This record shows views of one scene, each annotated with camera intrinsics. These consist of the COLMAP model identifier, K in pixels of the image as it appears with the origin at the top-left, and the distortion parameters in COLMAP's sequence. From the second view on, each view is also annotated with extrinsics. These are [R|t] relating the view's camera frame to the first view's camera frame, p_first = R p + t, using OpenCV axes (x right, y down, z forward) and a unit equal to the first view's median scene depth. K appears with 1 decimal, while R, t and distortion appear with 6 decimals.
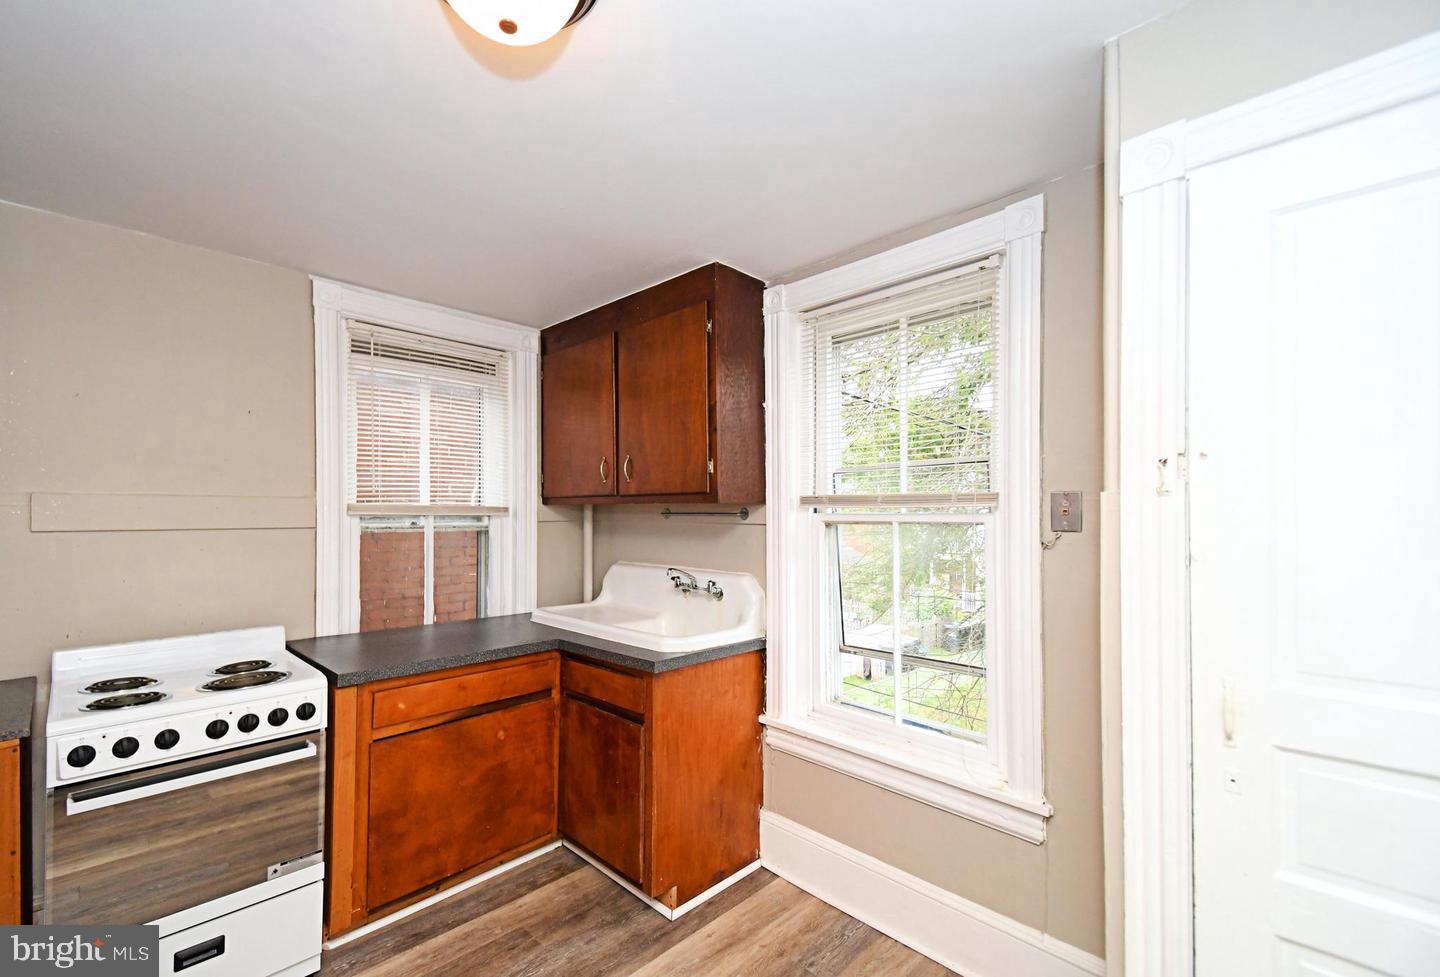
lens RADIAL K [[614.5, 0, 675.0], [0, 614.5, 506.0], [0, 0, 1]] dist [-0.000982, -0.009816]
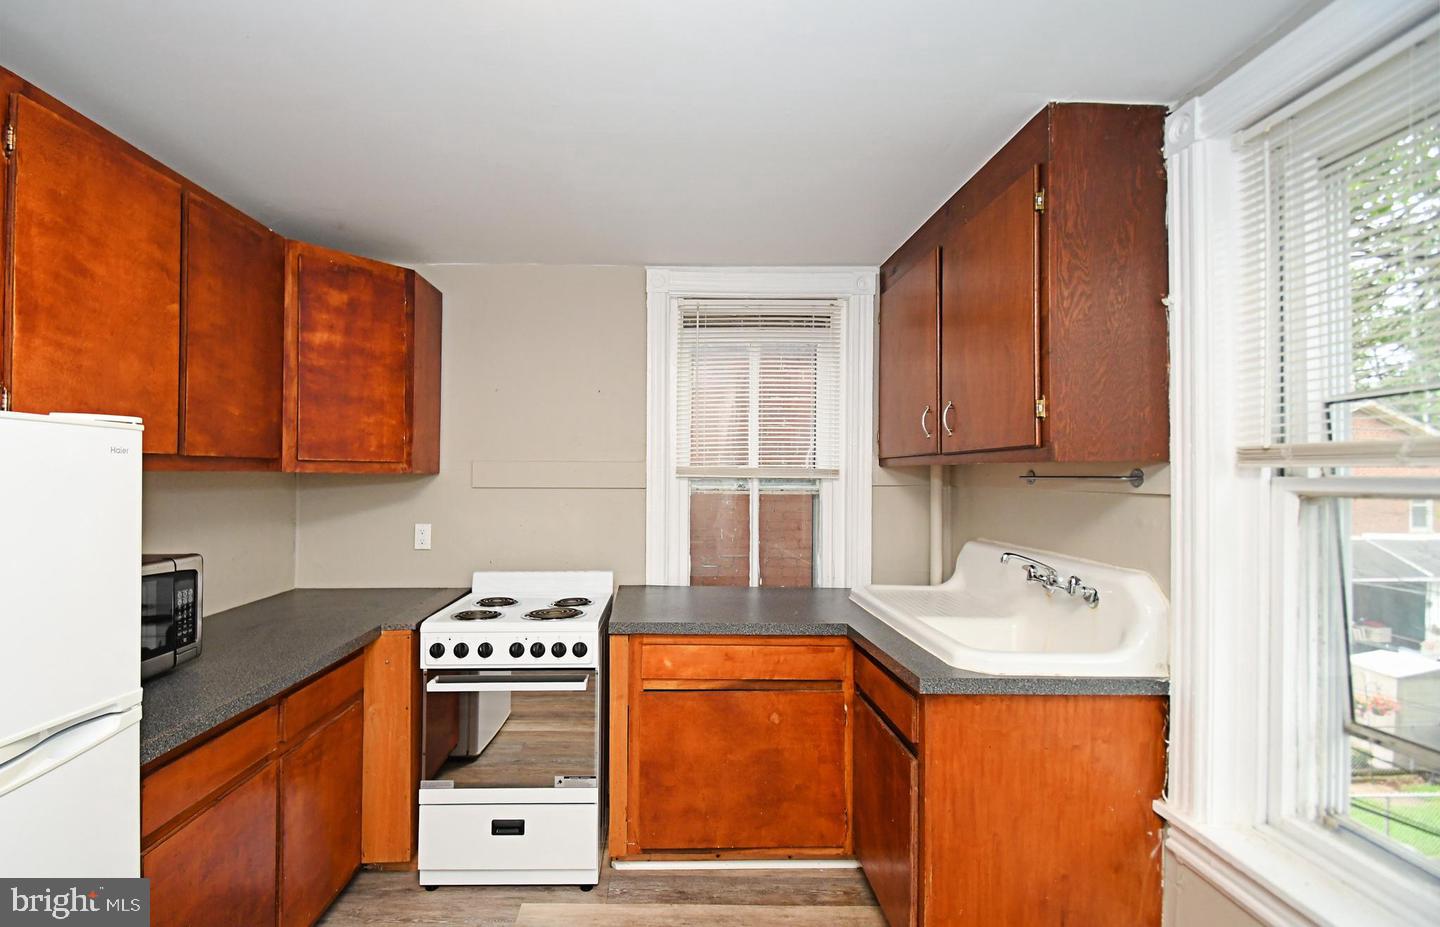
lens RADIAL K [[604.0, 0, 660.1], [0, 604.0, 470.0], [0, 0, 1]] dist [0.003095, -0.014520]
pose [[0.715830, -0.004340, -0.698261, 0.212453], [0.005236, 0.999986, -0.000848, 0.002828], [0.698255, -0.003050, 0.715842, 0.224270]]
